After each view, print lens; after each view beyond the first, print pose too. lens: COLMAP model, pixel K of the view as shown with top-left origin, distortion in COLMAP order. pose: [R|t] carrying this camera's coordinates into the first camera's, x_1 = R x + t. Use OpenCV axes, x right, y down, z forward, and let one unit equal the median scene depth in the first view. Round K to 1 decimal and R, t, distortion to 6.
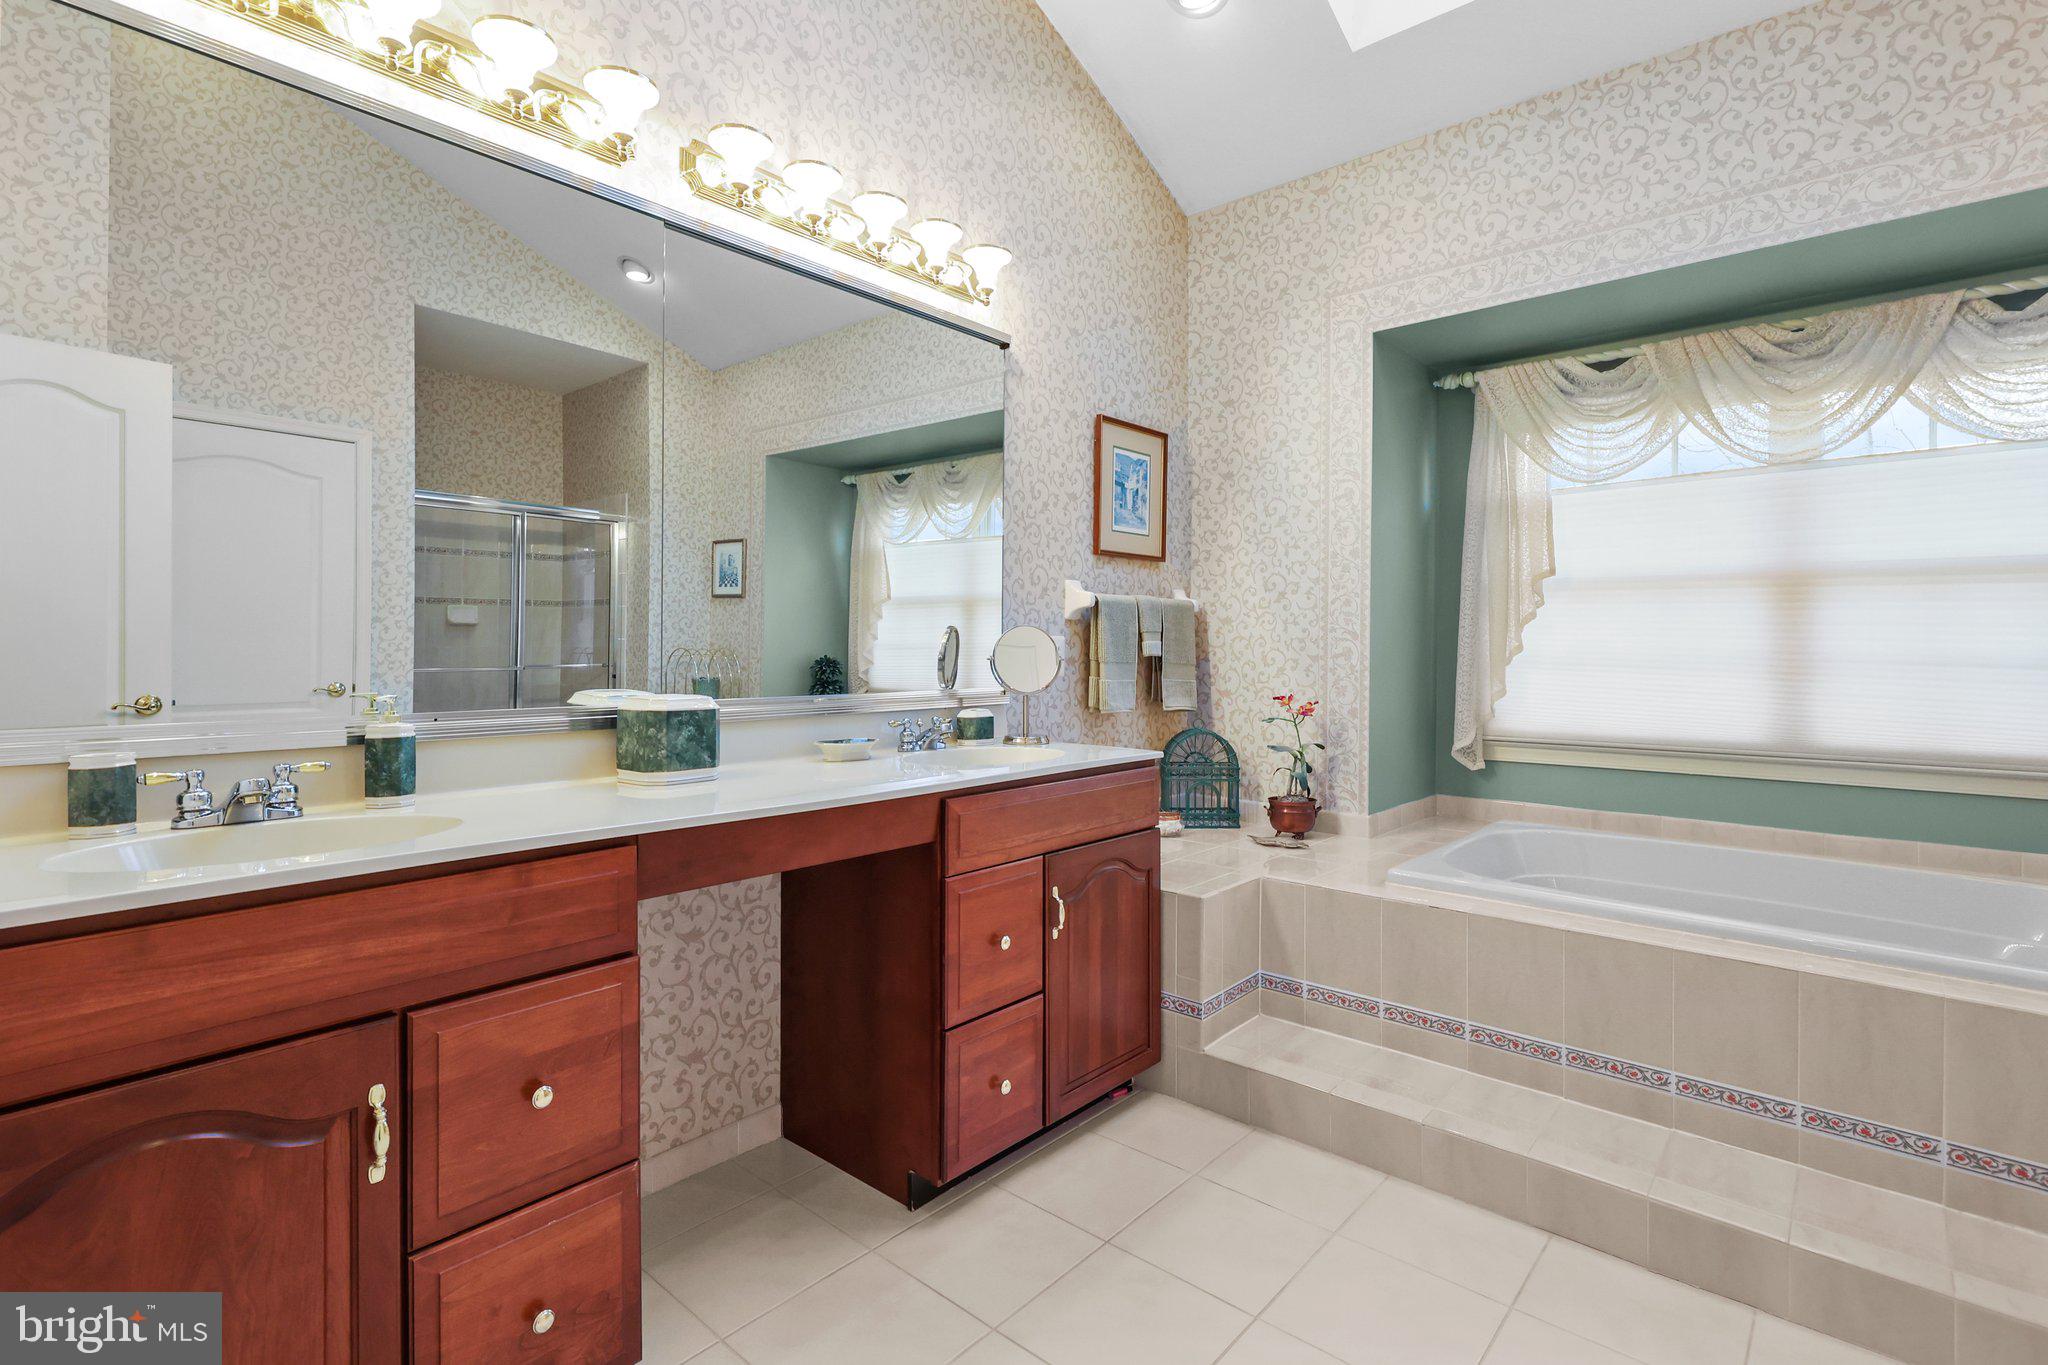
lens RADIAL K [[958.6, 0, 1027.8], [0, 958.6, 649.7], [0, 0, 1]] dist [-0.000157, 0.000161]
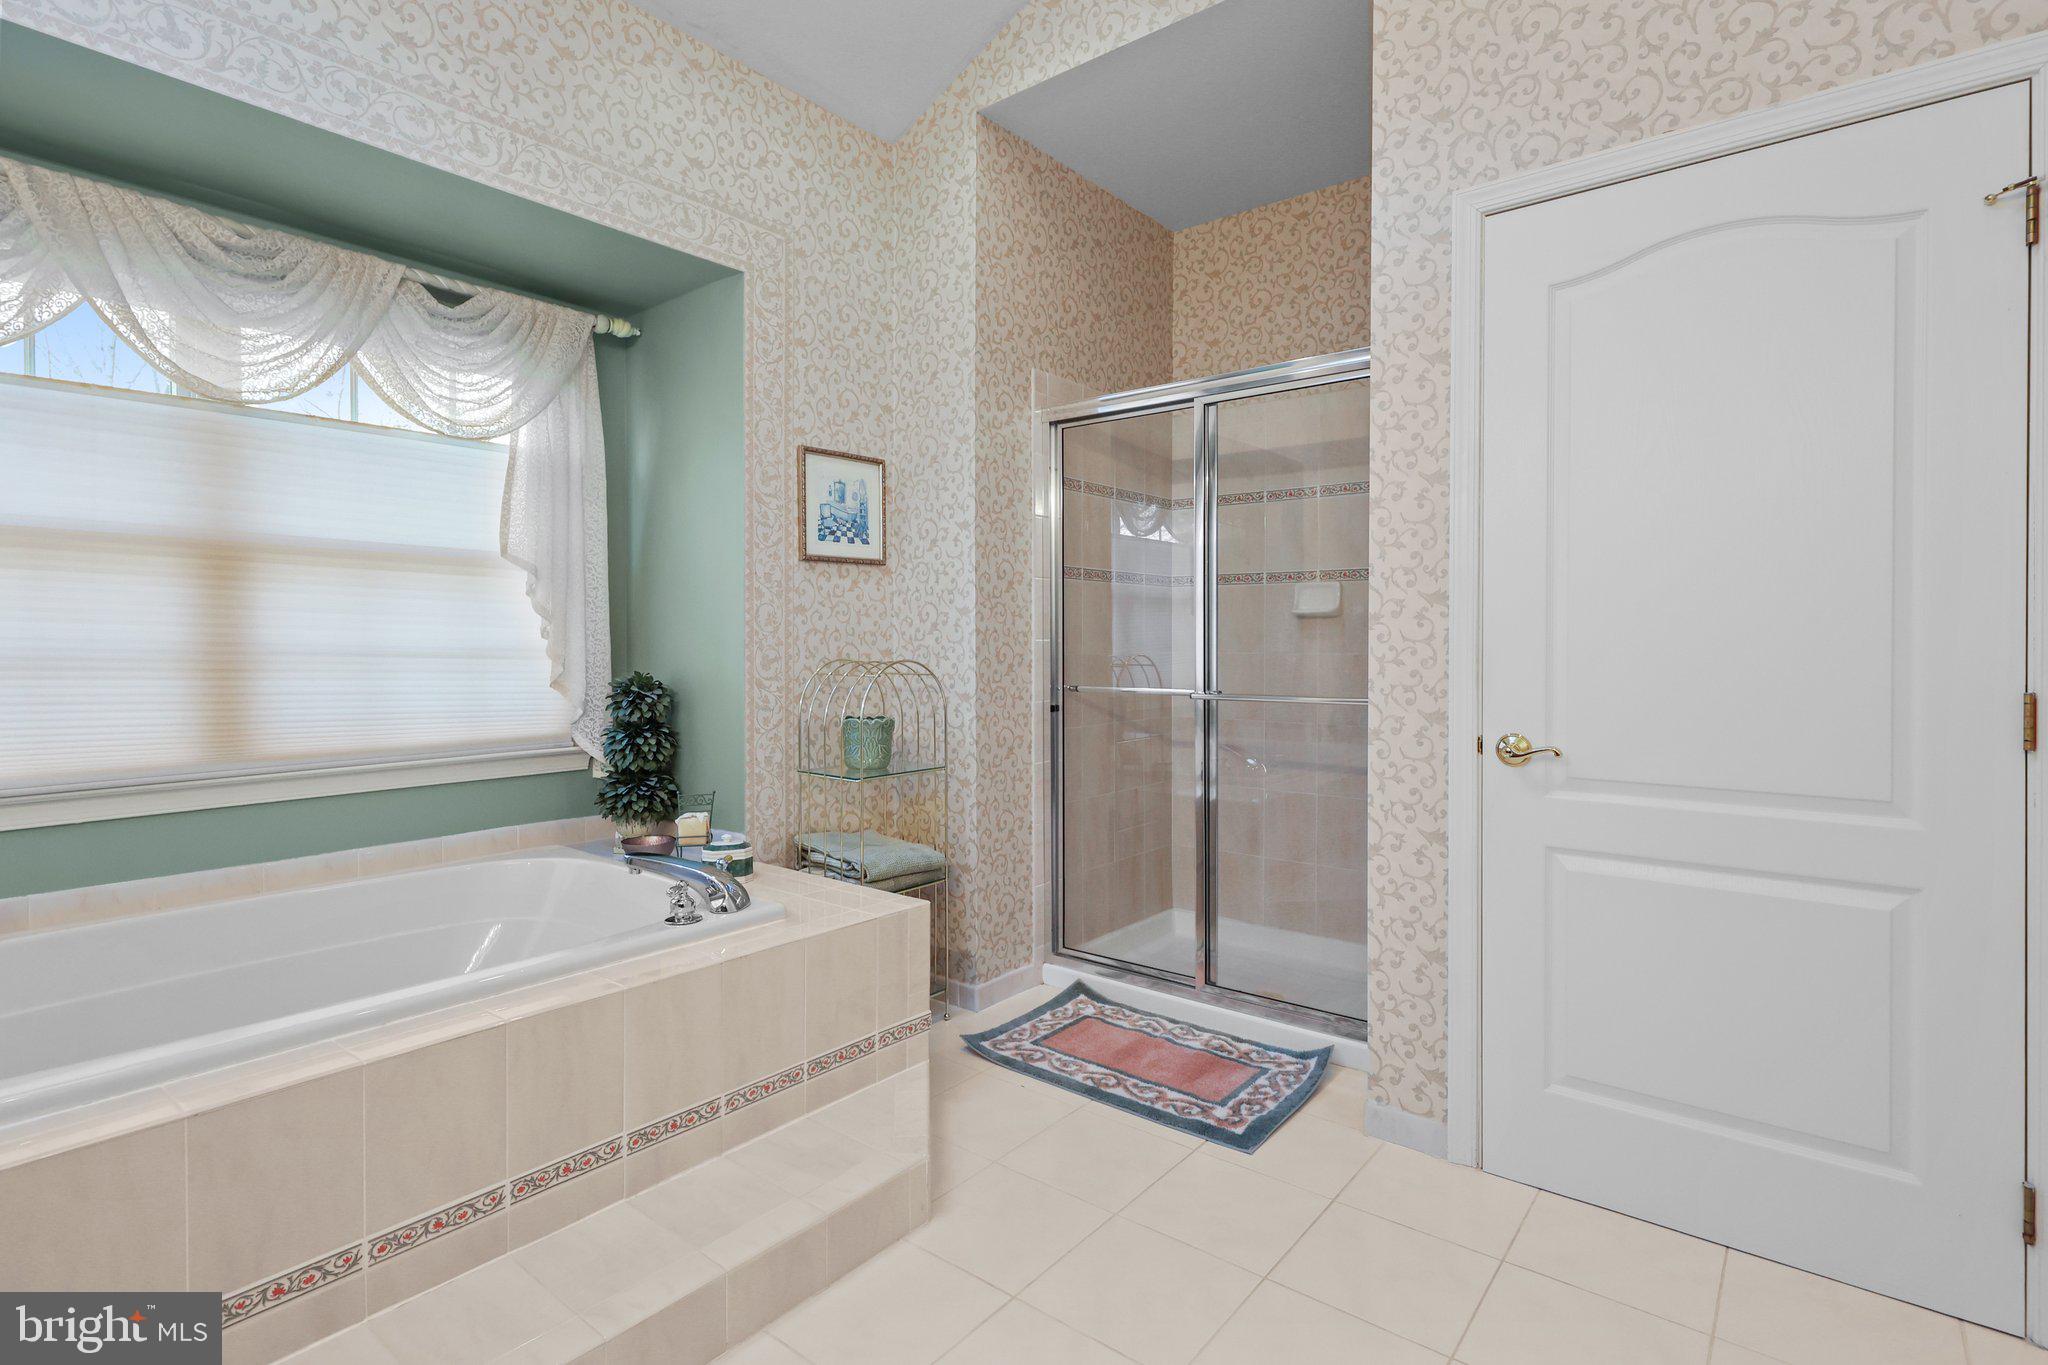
lens RADIAL K [[996.7, 0, 1025.6], [0, 996.7, 653.7], [0, 0, 1]] dist [0.001829, 0.001326]
pose [[-0.044466, -0.013978, 0.998913, -0.050090], [0.001841, 0.999899, 0.014074, 0.000802], [-0.999009, 0.002465, -0.044436, 0.361756]]
